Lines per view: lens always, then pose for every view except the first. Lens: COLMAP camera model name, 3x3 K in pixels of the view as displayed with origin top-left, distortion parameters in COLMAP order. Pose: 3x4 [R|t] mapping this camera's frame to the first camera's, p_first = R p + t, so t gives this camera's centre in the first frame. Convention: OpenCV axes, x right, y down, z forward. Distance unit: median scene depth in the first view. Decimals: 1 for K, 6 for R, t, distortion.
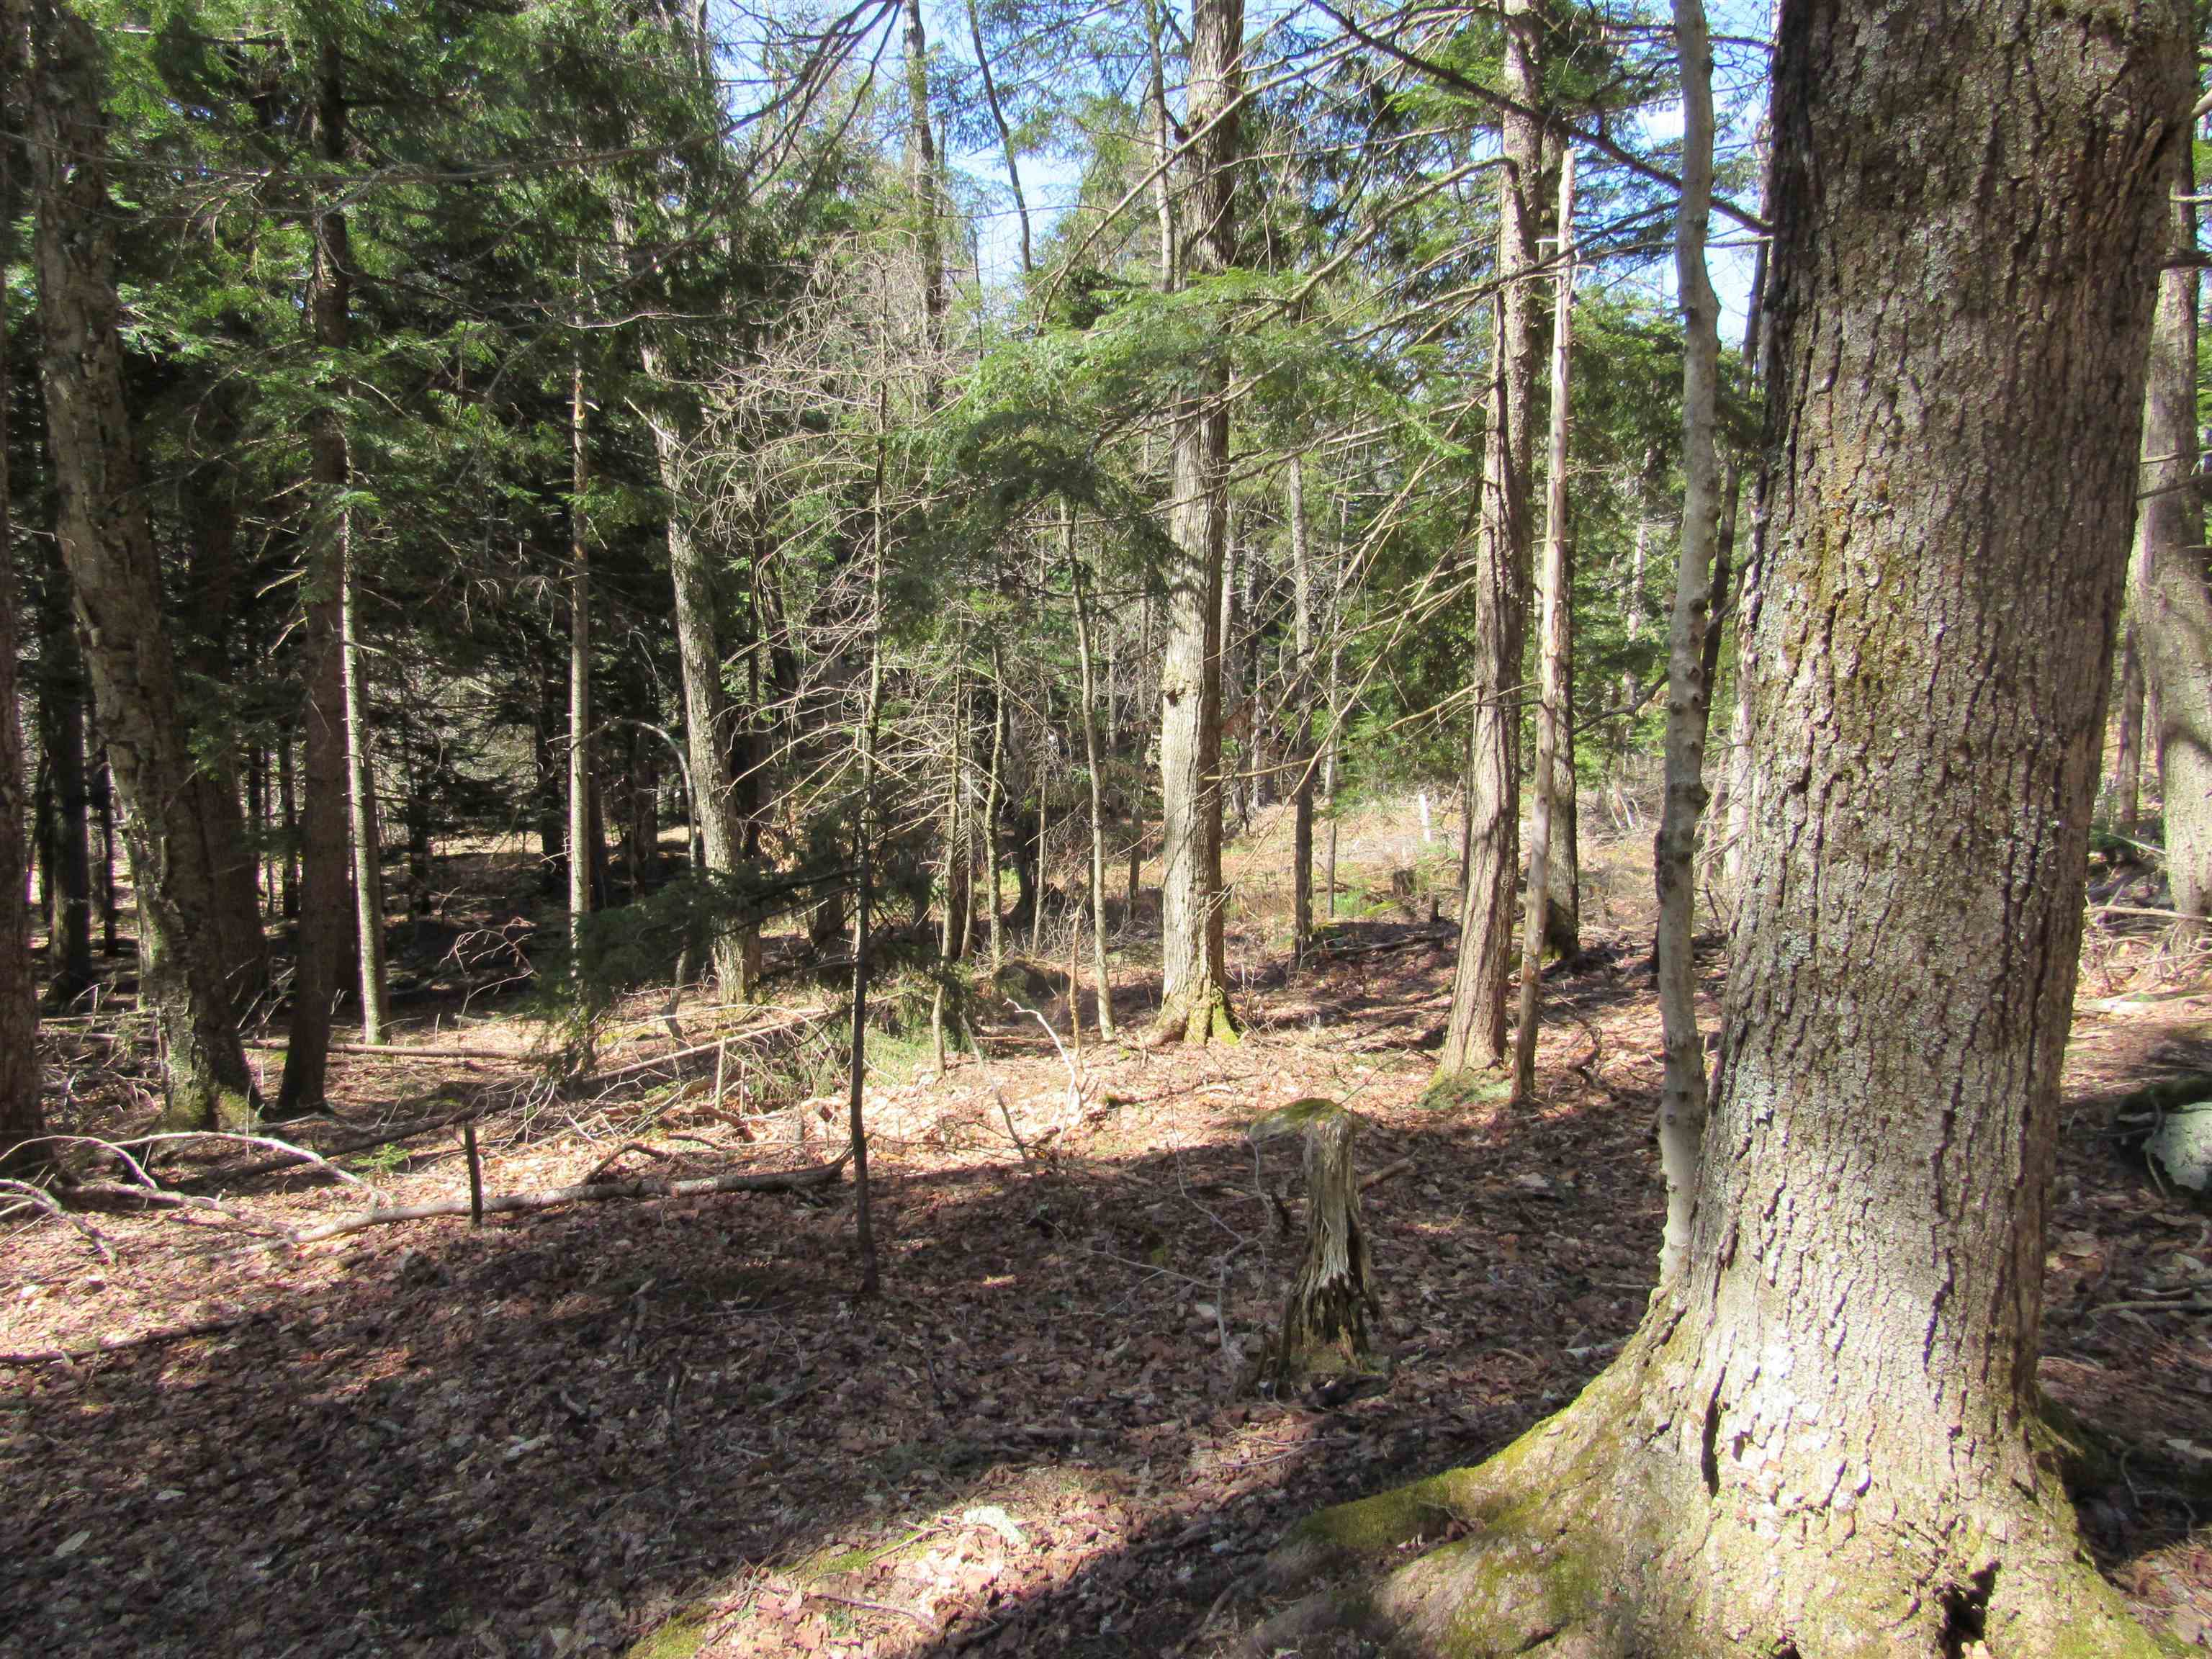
lens RADIAL K [[1605.9, 0, 1106.0], [0, 1605.9, 829.5], [0, 0, 1]] dist [-0.001468, 0.005312]
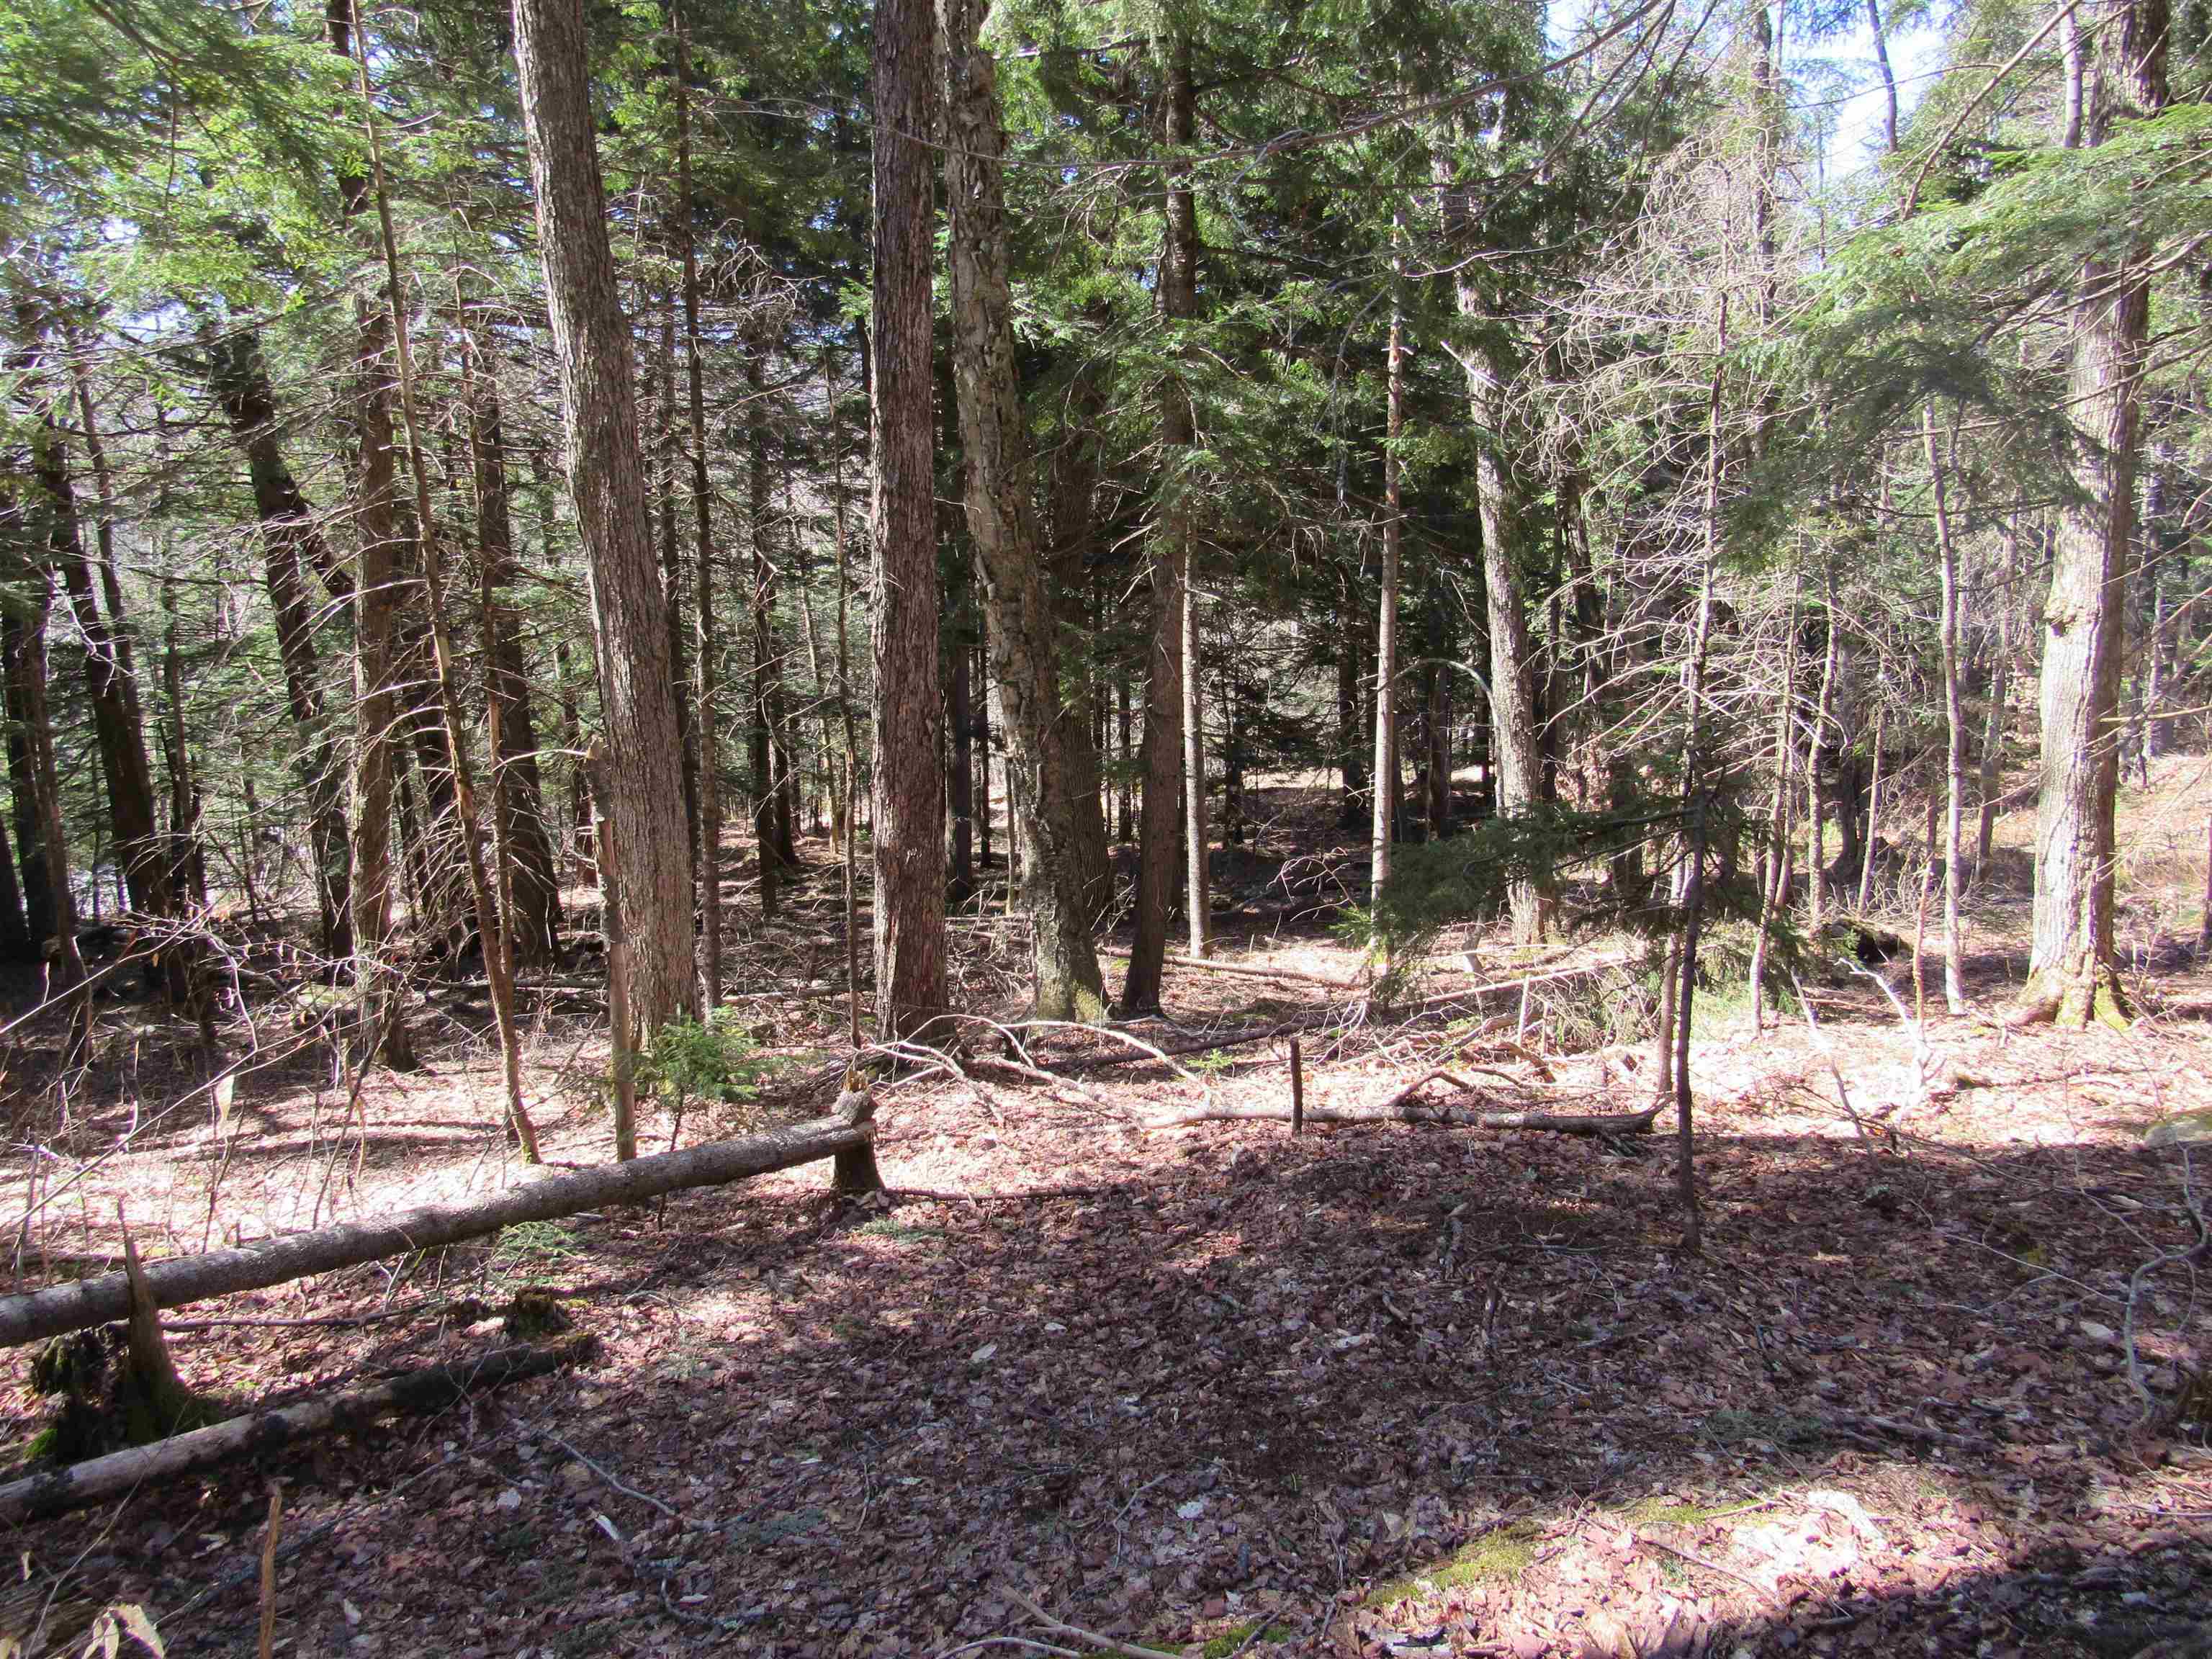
lens RADIAL K [[1616.9, 0, 1131.7], [0, 1616.9, 828.0], [0, 0, 1]] dist [-0.006229, 0.025540]
pose [[0.893297, 0.037902, -0.447866, -0.010254], [-0.021957, 0.998928, 0.040744, 0.001661], [0.448930, -0.026563, 0.893172, -0.005741]]
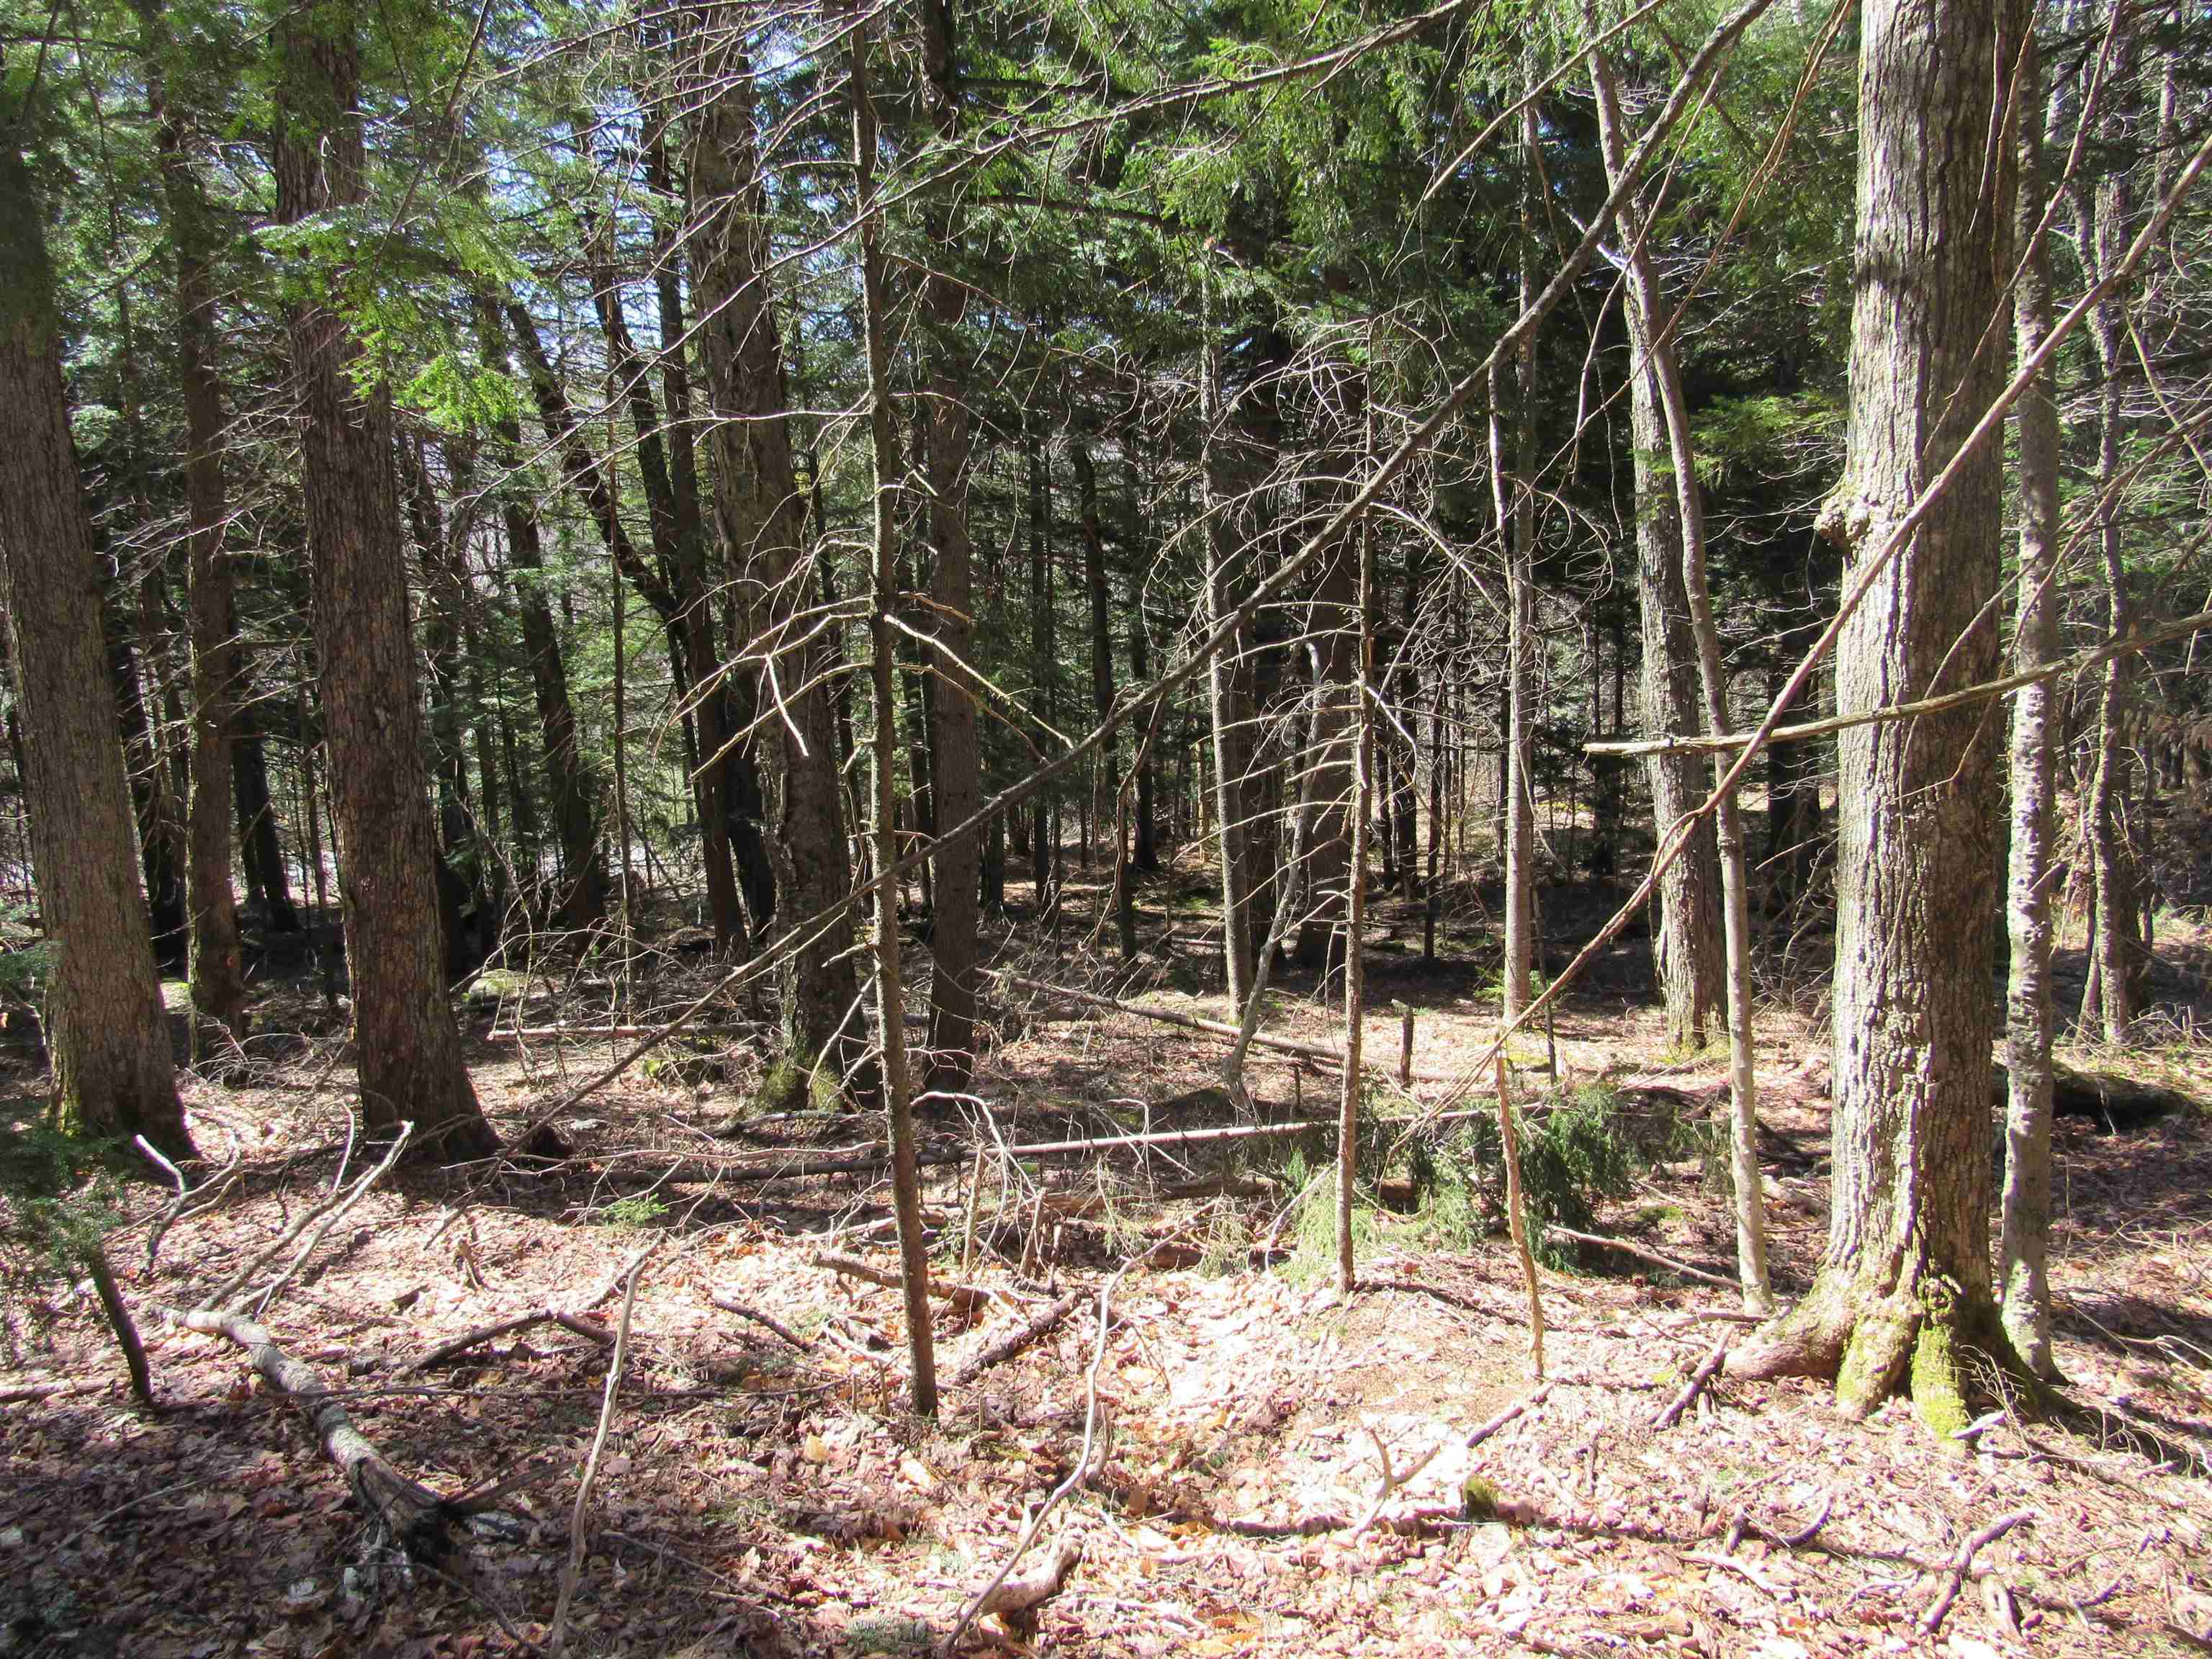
lens RADIAL K [[1605.9, 0, 1106.0], [0, 1605.9, 829.5], [0, 0, 1]] dist [-0.001468, 0.005312]
pose [[0.675698, 0.072369, -0.733617, 0.218131], [-0.049104, 0.997378, 0.053161, -0.023796], [0.735541, 0.000102, 0.677480, 0.591062]]
